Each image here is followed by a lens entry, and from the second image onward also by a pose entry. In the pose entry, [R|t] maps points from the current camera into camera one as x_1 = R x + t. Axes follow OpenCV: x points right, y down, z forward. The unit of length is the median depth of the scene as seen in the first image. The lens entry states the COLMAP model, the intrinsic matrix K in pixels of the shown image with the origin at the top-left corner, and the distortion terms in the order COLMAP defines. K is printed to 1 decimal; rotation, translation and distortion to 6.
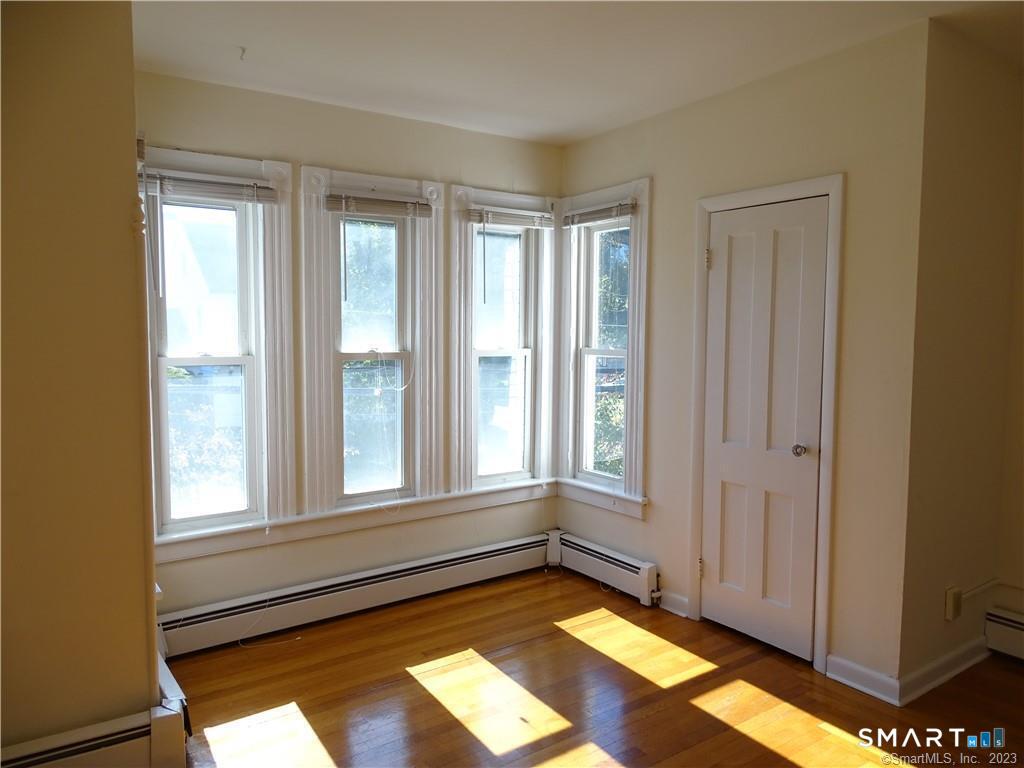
lens RADIAL K [[733.8, 0, 512.0], [0, 733.8, 384.0], [0, 0, 1]] dist [0.006450, -0.001825]
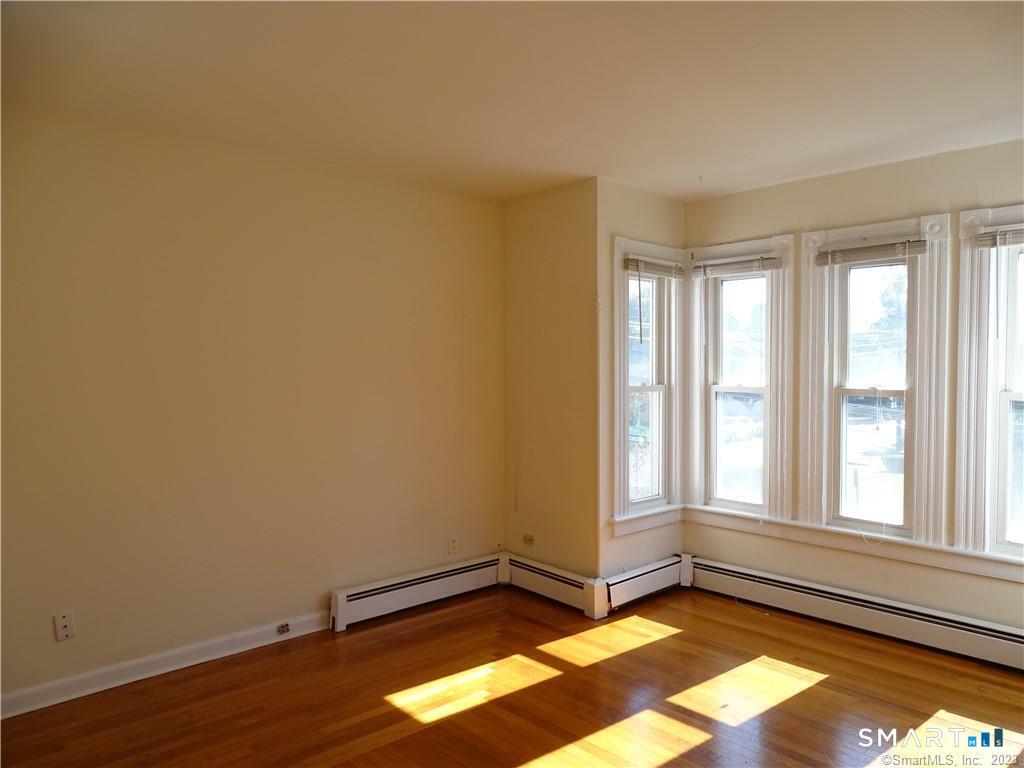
lens RADIAL K [[733.8, 0, 512.0], [0, 733.8, 384.0], [0, 0, 1]] dist [0.006450, -0.001825]
pose [[0.132260, 0.032308, -0.990688, 0.810512], [-0.072173, 0.997130, 0.022883, -0.037824], [0.988584, 0.068475, 0.134212, 0.351022]]
